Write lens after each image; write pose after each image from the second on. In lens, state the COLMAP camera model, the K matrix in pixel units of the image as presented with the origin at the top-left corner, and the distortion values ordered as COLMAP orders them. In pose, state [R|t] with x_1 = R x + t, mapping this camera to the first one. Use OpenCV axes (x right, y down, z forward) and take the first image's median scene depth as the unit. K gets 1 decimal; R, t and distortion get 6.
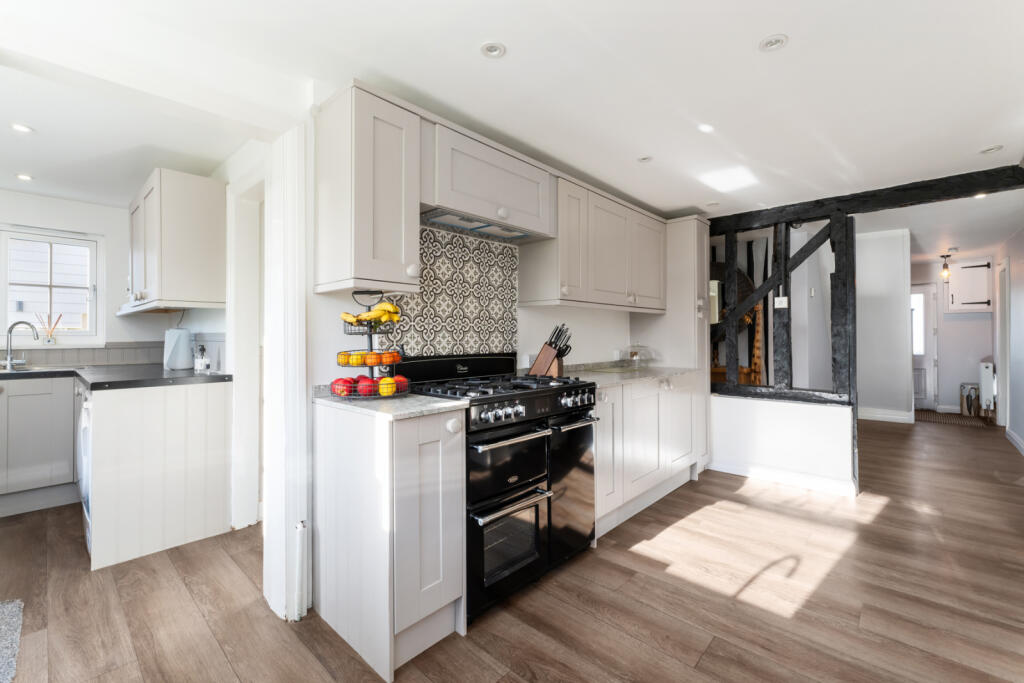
lens RADIAL K [[434.9, 0, 511.2], [0, 434.9, 337.0], [0, 0, 1]] dist [0.006636, 0.000075]
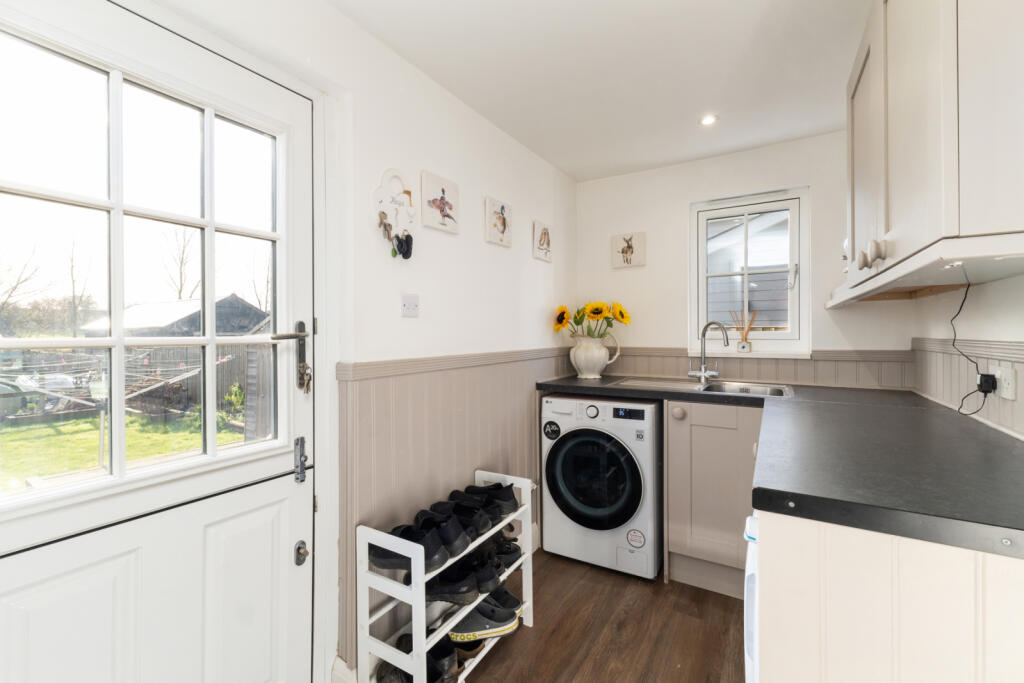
lens RADIAL K [[434.9, 0, 511.2], [0, 434.9, 337.0], [0, 0, 1]] dist [0.006636, 0.000075]
pose [[0.197909, 0.008775, -0.980181, -0.443237], [0.008884, 0.999903, 0.010745, -0.020579], [0.980180, -0.010835, 0.197812, 0.504834]]
